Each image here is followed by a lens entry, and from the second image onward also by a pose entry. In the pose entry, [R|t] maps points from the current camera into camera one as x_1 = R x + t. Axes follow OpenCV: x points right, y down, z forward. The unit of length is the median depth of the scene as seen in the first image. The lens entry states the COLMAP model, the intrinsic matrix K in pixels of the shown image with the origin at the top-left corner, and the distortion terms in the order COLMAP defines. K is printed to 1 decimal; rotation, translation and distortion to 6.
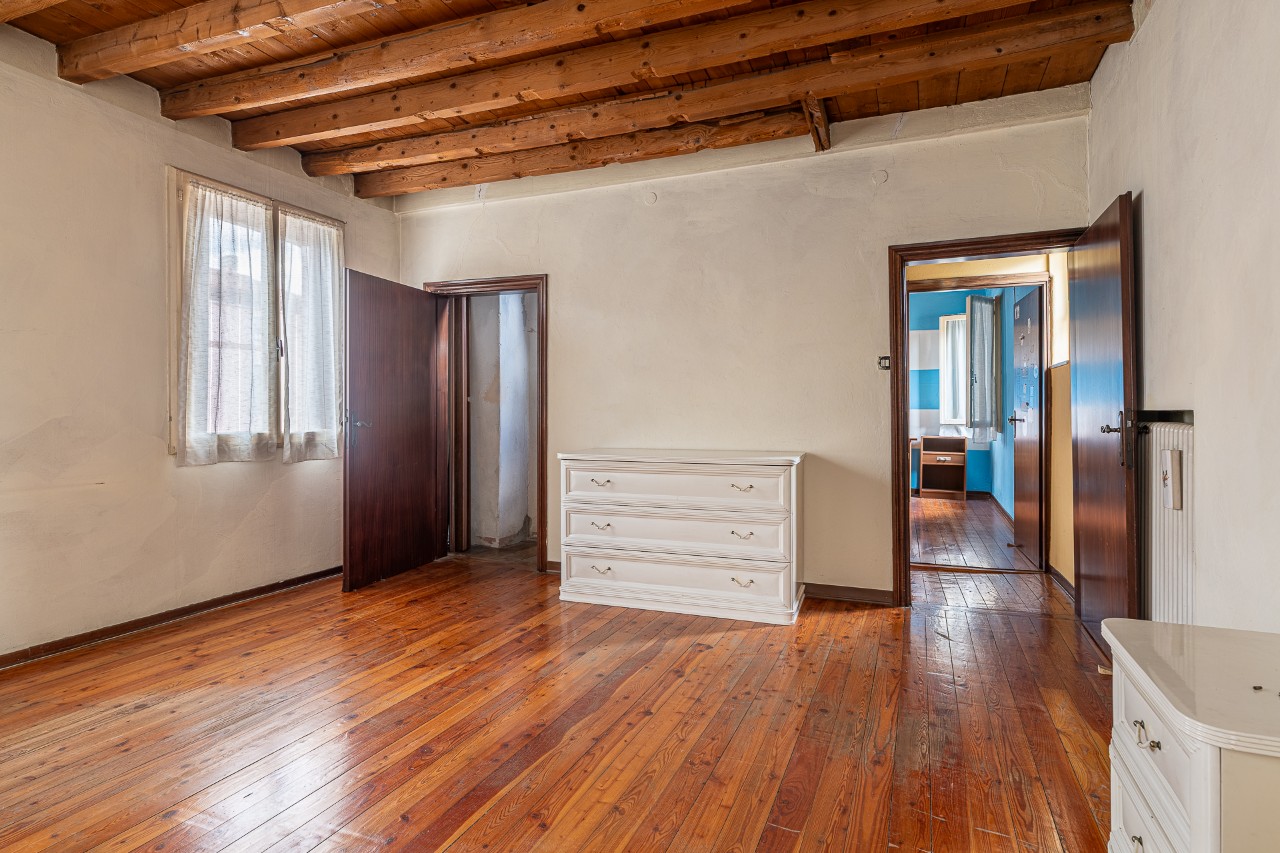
lens RADIAL K [[652.6, 0, 648.2], [0, 652.6, 411.8], [0, 0, 1]] dist [0.001672, 0.002375]
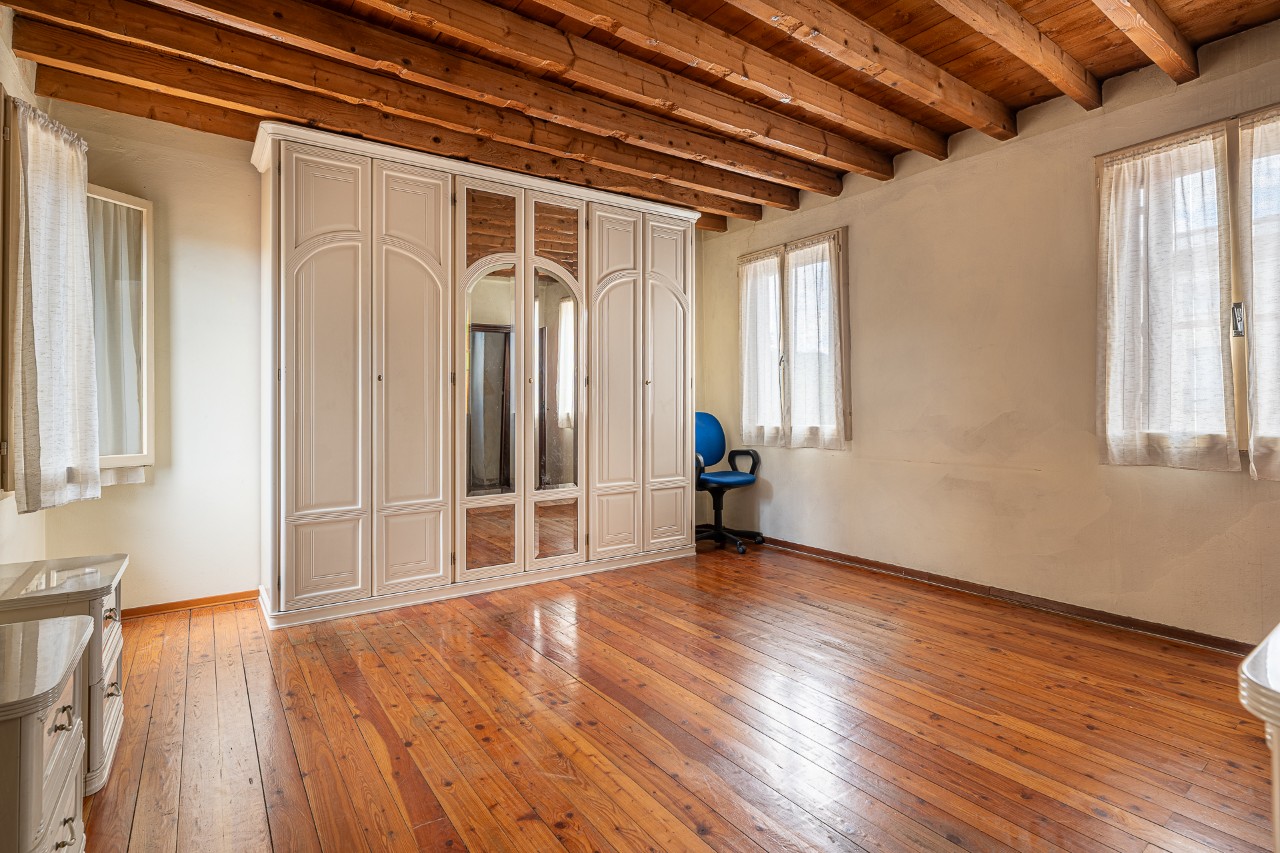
lens RADIAL K [[652.6, 0, 638.6], [0, 652.6, 402.3], [0, 0, 1]] dist [0.001672, 0.002375]
pose [[-0.549875, -0.005317, -0.835230, 0.604778], [0.006941, 0.999916, -0.010934, -0.001933], [0.835218, -0.011810, -0.549792, 1.261059]]
